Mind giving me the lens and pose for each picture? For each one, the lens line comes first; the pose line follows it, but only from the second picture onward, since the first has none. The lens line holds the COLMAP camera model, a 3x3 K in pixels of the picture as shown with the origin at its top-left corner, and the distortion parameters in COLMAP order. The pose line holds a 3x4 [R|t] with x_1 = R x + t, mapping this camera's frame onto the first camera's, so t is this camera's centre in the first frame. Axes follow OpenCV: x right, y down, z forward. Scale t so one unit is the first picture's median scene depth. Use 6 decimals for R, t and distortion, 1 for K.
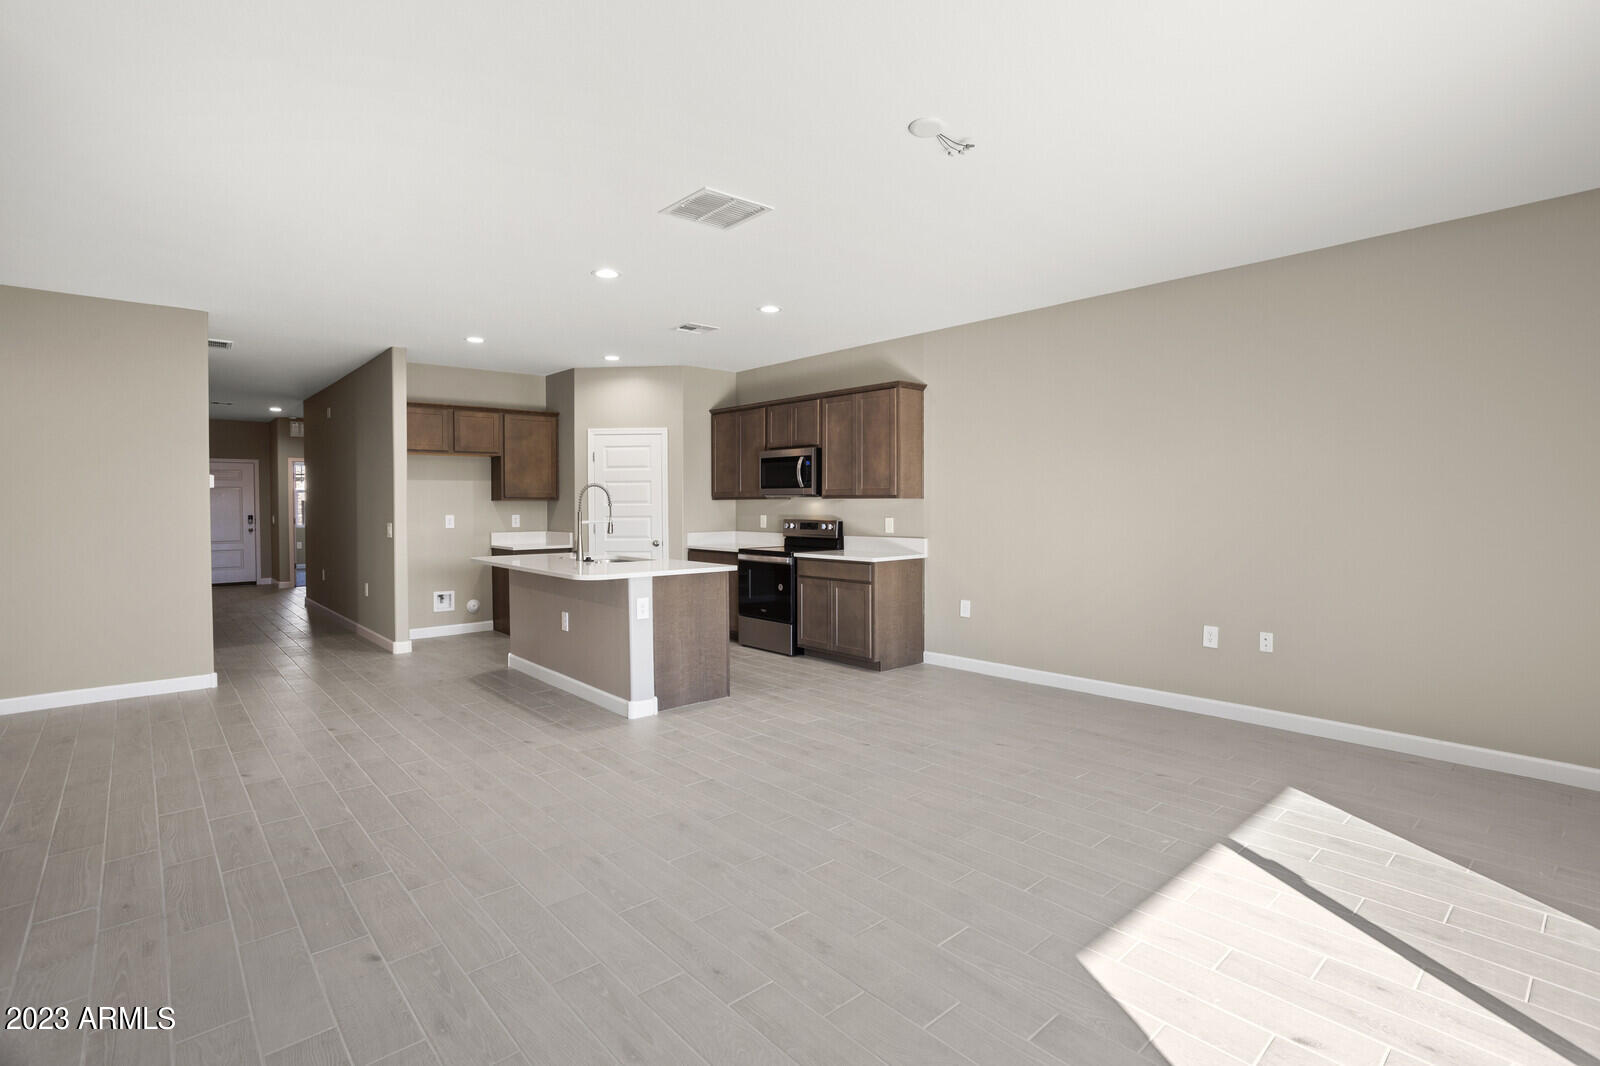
lens RADIAL K [[764.1, 0, 800.0], [0, 764.1, 518.3], [0, 0, 1]] dist [-0.040181, 0.018334]
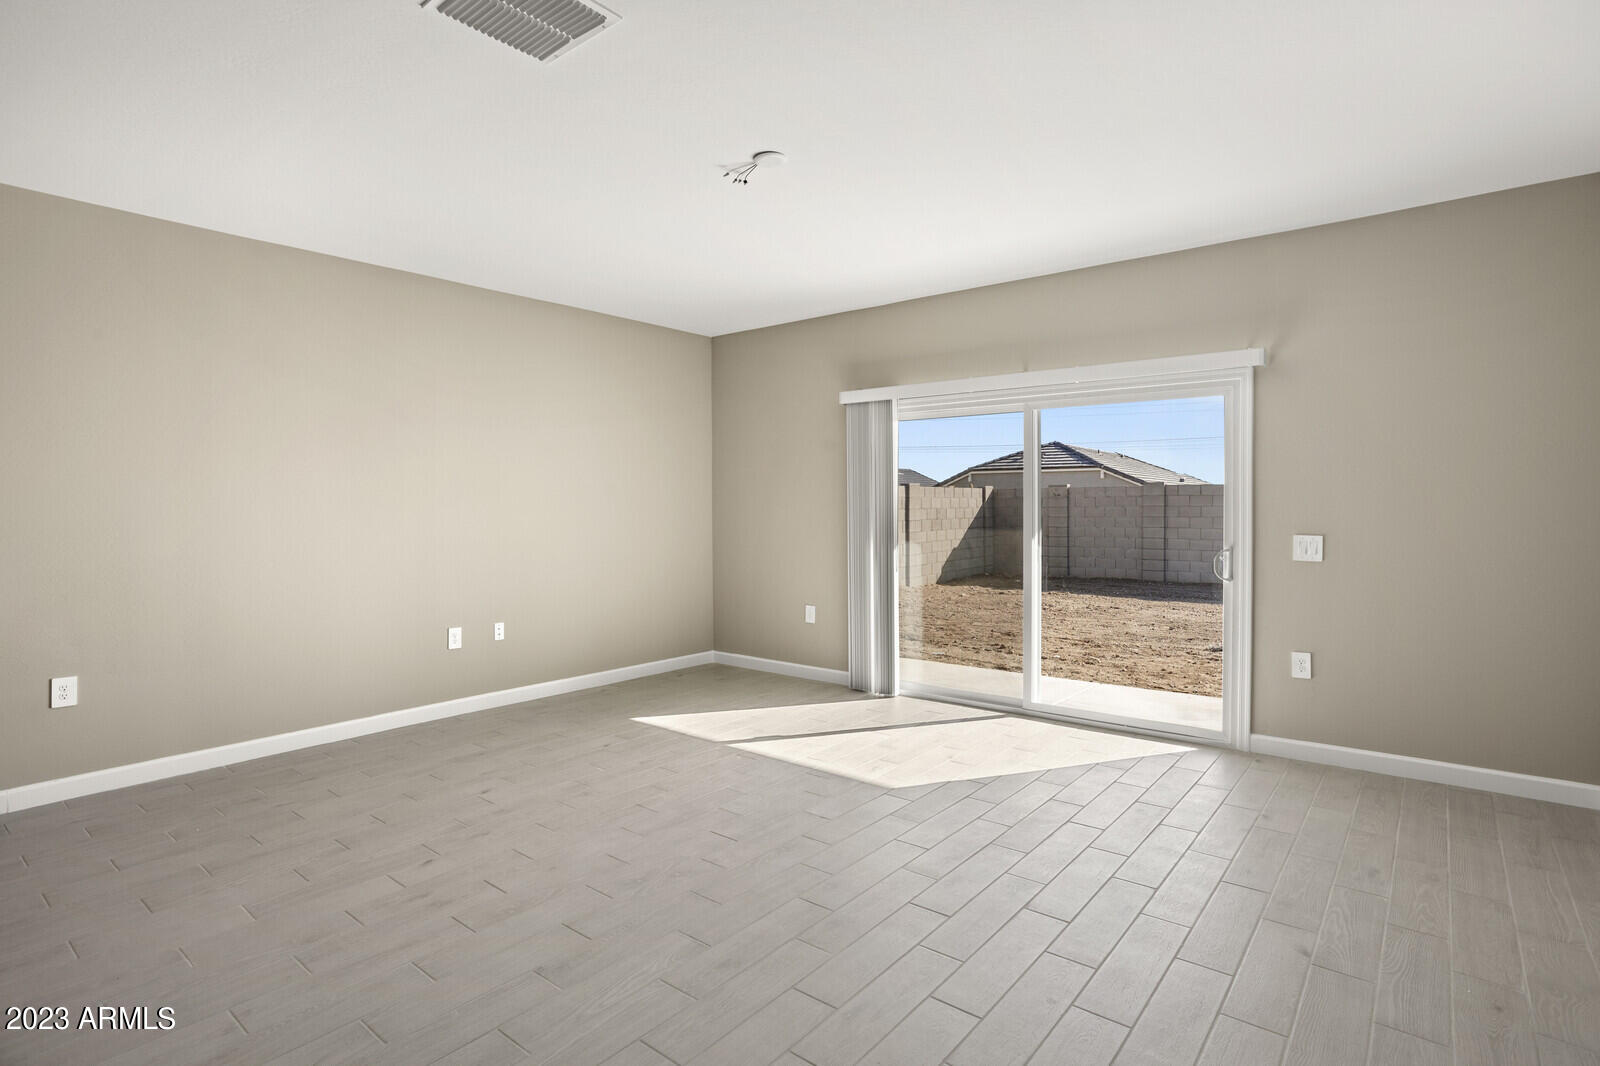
lens RADIAL K [[809.6, 0, 798.2], [0, 809.6, 522.6], [0, 0, 1]] dist [-0.035176, 0.016110]
pose [[-0.155548, -0.017206, 0.987679, -0.410000], [0.024025, 0.999487, 0.021195, -0.007902], [-0.987536, 0.027026, -0.155054, 0.480118]]
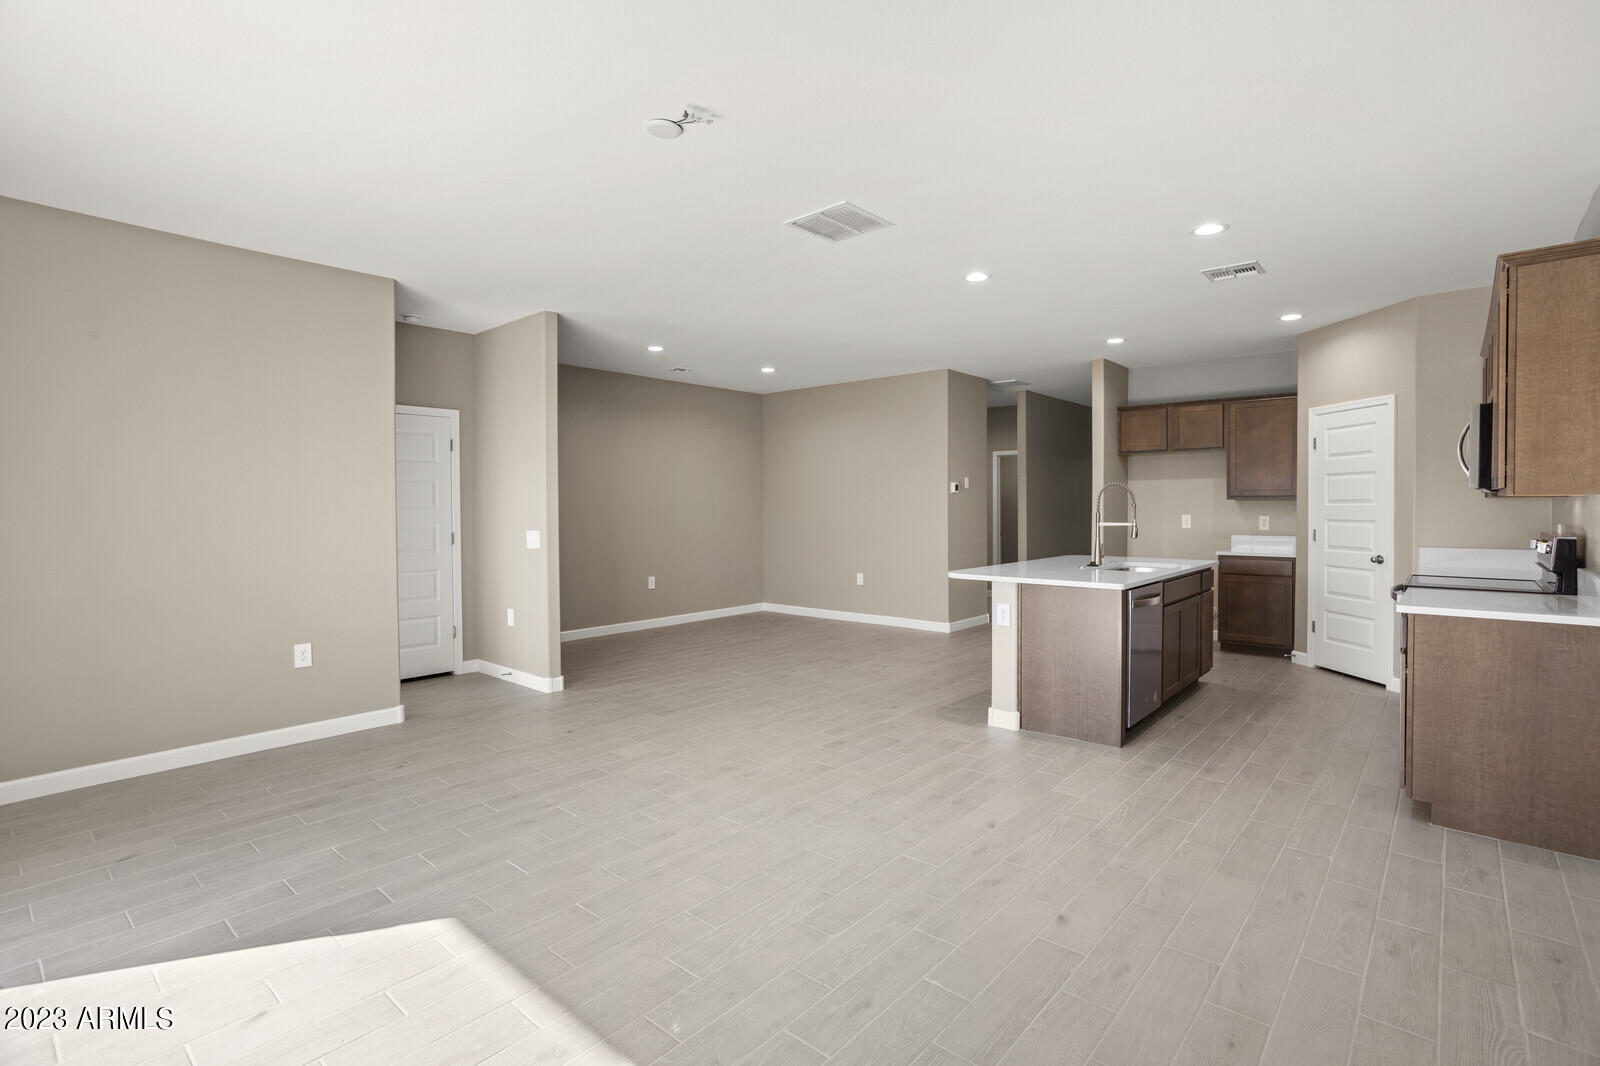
lens RADIAL K [[764.1, 0, 804.3], [0, 764.1, 515.2], [0, 0, 1]] dist [-0.040181, 0.018334]
pose [[0.128596, 0.017318, -0.991546, 0.495188], [-0.016447, 0.999747, 0.015328, -0.011774], [0.991561, 0.014337, 0.128848, 0.441927]]
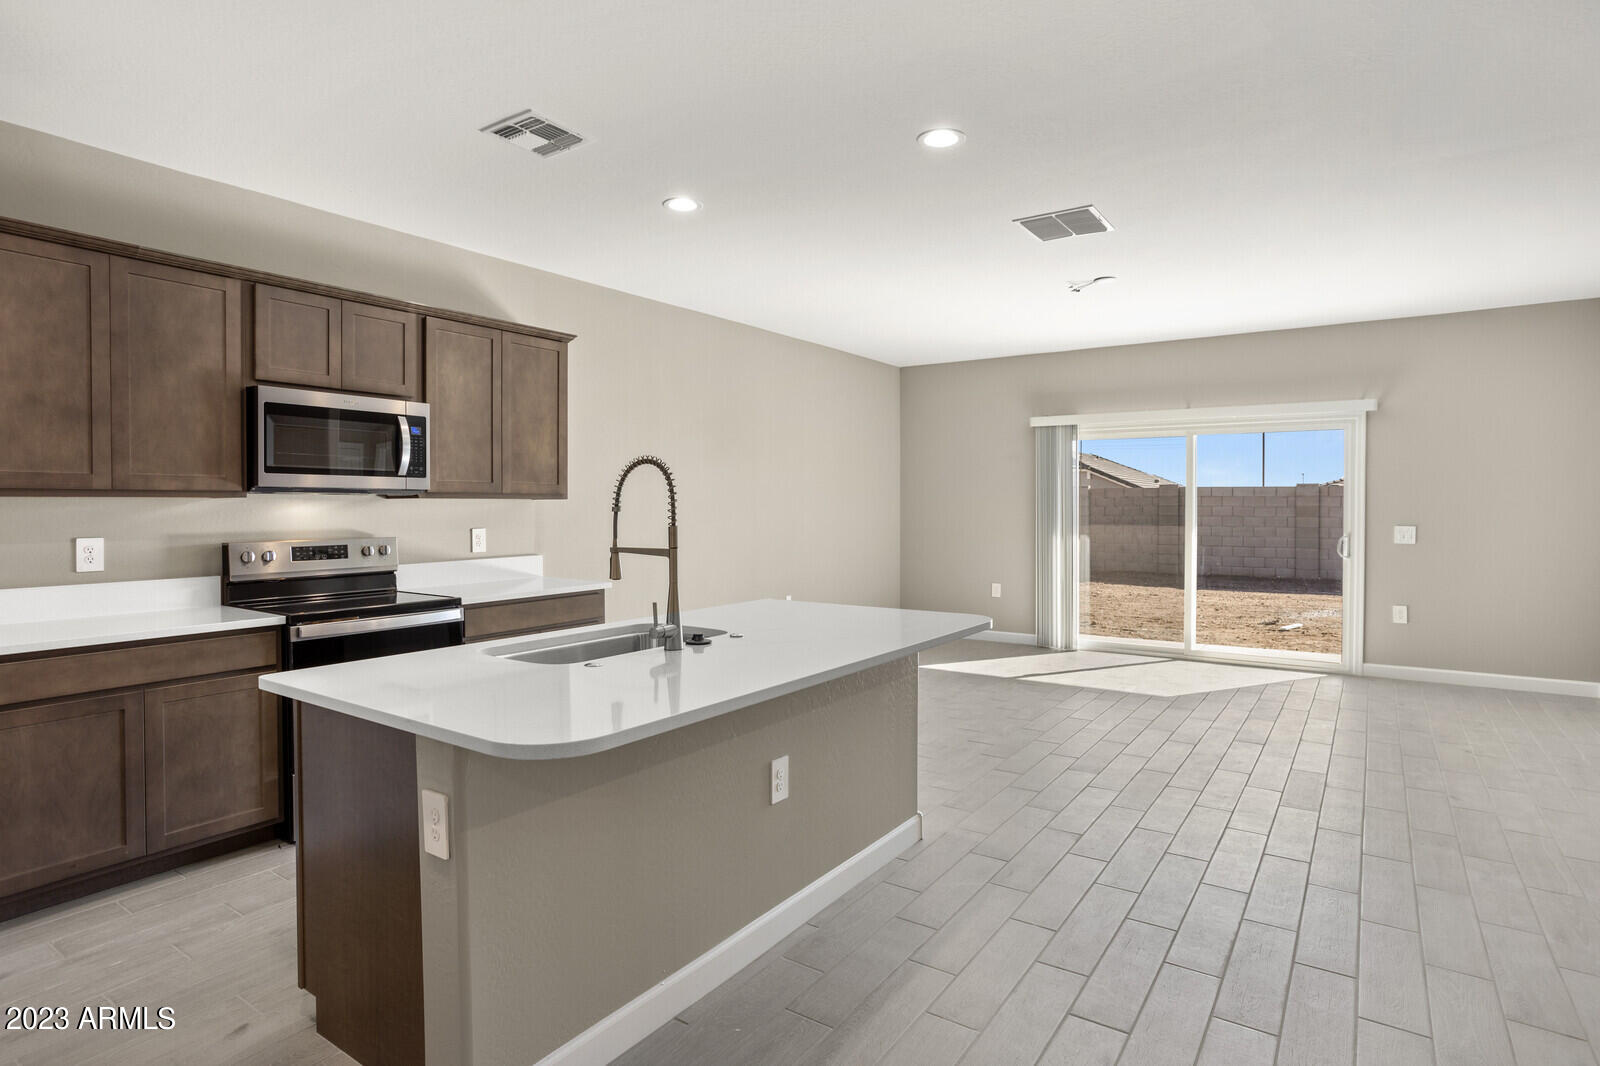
lens RADIAL K [[843.3, 0, 803.4], [0, 843.3, 520.7], [0, 0, 1]] dist [-0.024604, 0.005240]
pose [[-0.235973, -0.015572, 0.971635, -0.617886], [0.021460, 0.999544, 0.021231, -0.016526], [-0.971523, 0.025861, -0.235531, 0.875676]]
